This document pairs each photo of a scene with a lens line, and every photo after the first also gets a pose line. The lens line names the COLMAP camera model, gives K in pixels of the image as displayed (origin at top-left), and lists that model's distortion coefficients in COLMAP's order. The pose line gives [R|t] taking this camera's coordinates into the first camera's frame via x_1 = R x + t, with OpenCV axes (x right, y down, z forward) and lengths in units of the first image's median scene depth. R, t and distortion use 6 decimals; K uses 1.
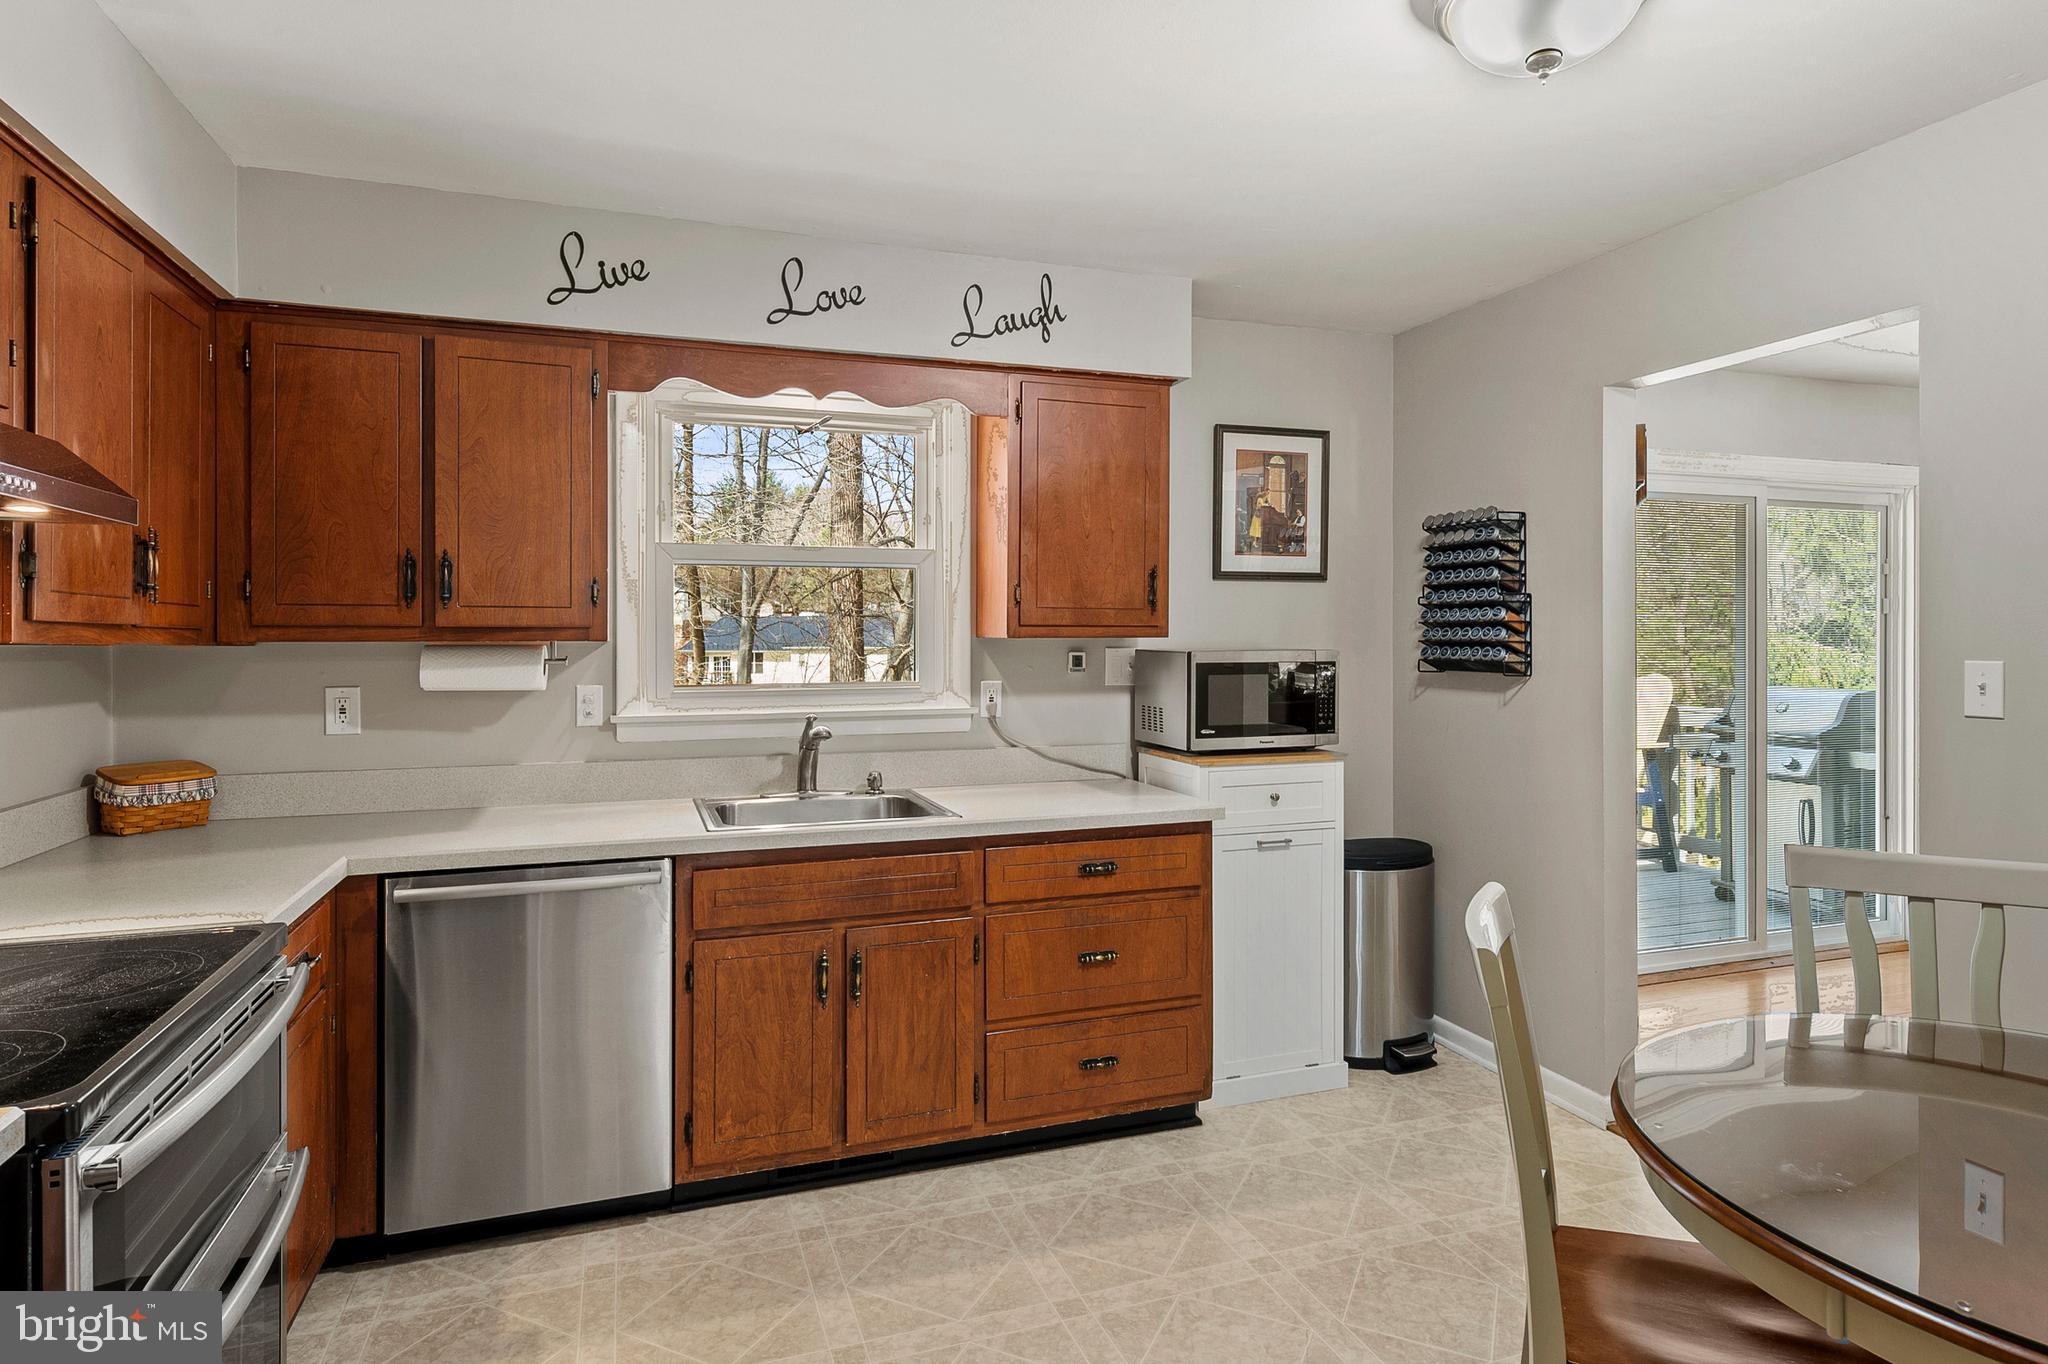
lens RADIAL K [[1107.6, 0, 1020.7], [0, 1107.6, 633.9], [0, 0, 1]] dist [0.002355, -0.001168]
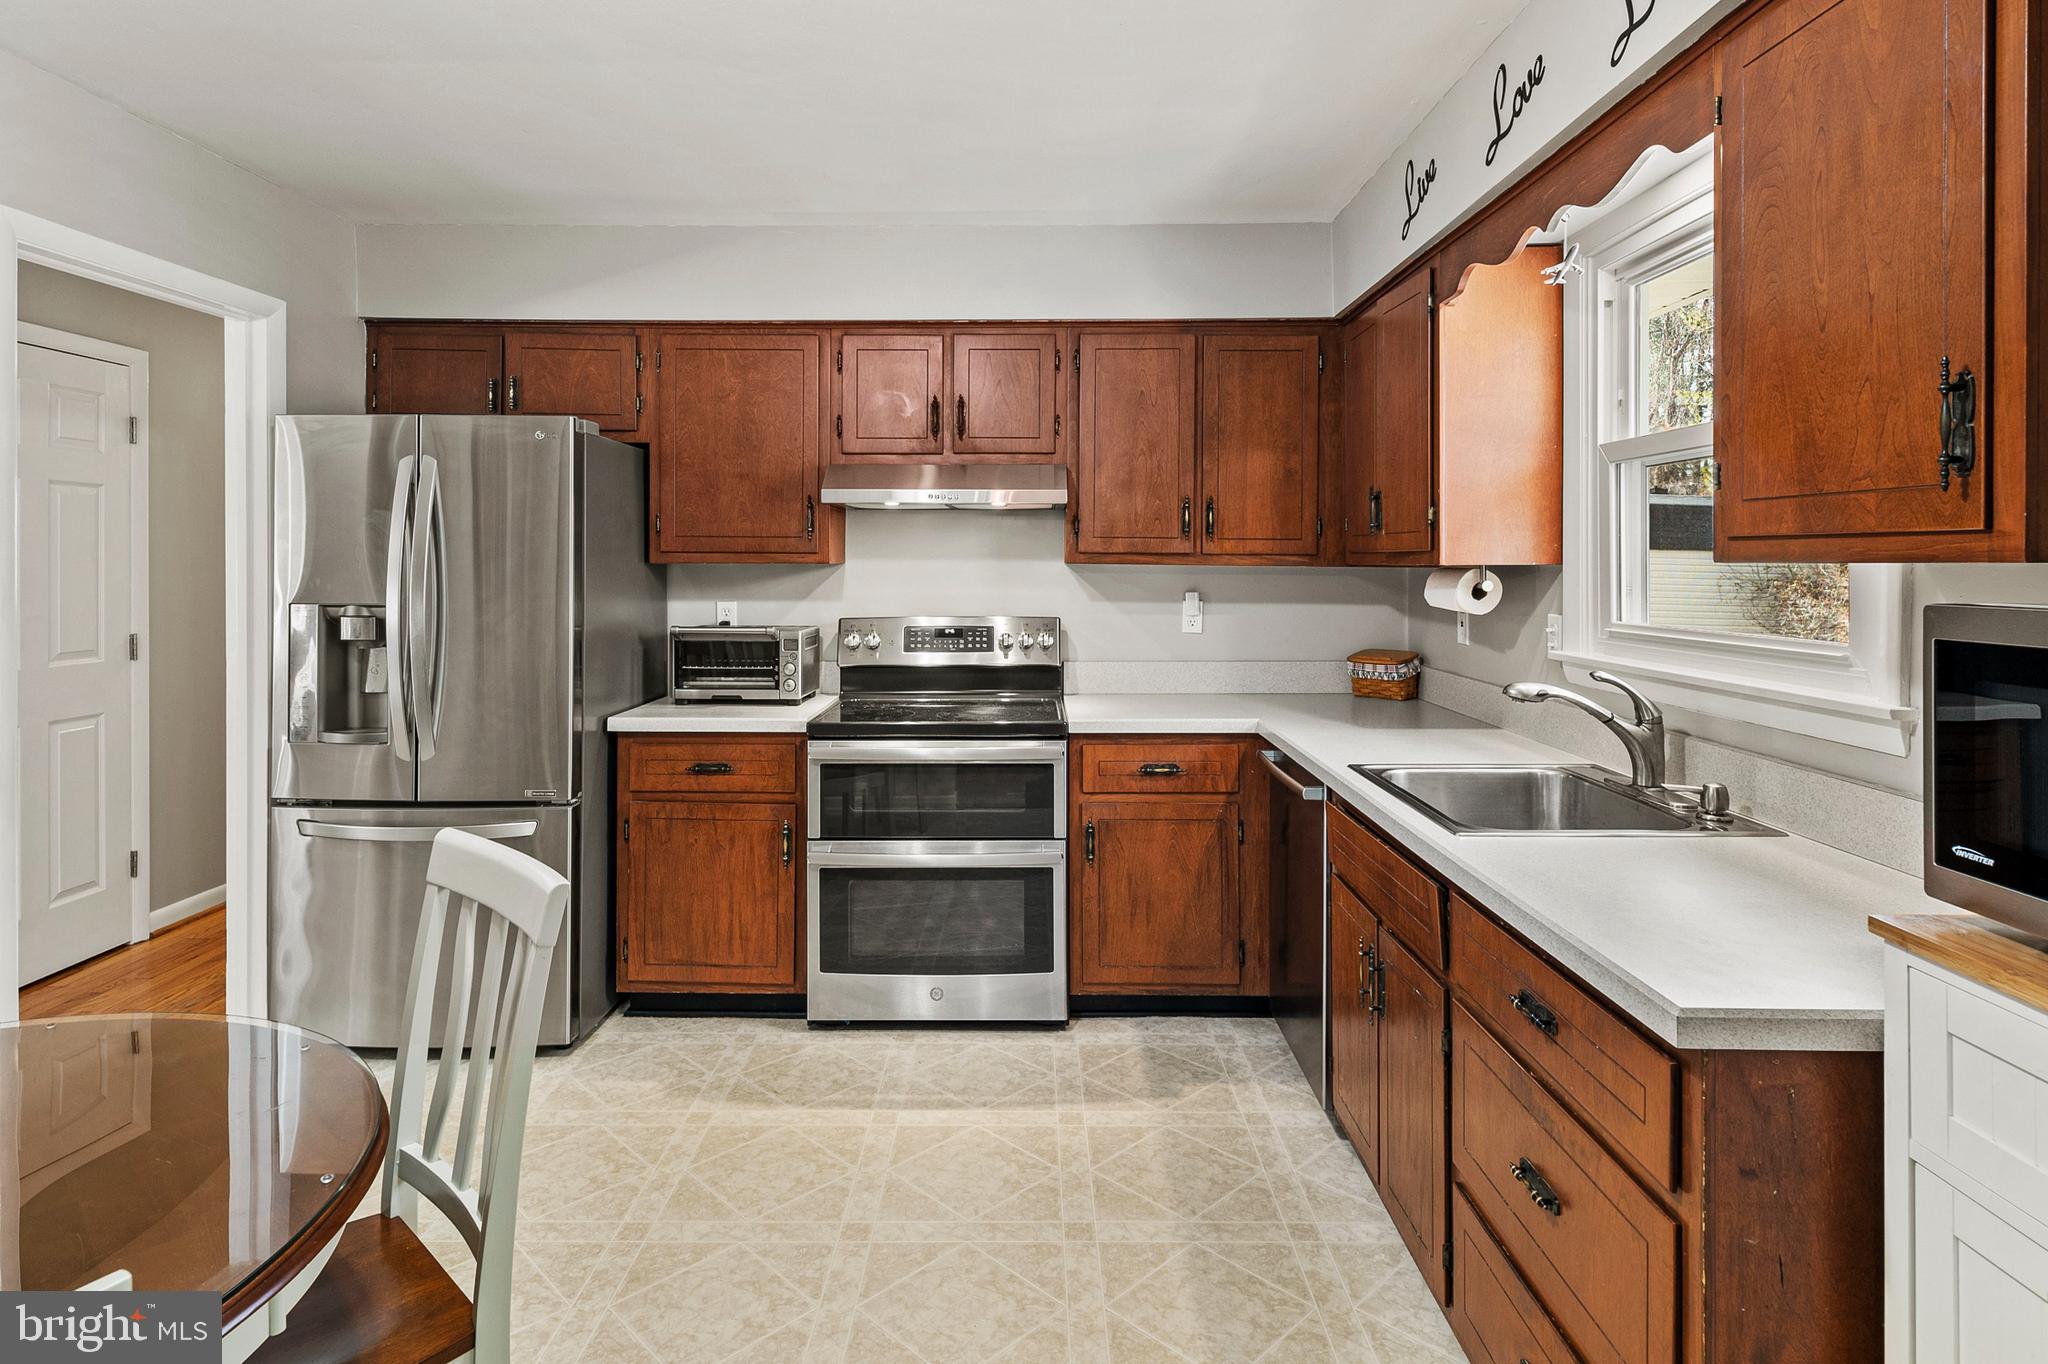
lens RADIAL K [[1107.6, 0, 1024.7], [0, 1107.6, 560.8], [0, 0, 1]] dist [0.002355, -0.001168]
pose [[-0.336617, 0.000239, -0.941641, 0.754409], [0.002372, 0.999997, -0.000594, 0.002857], [0.941639, -0.002433, -0.336617, 1.133884]]
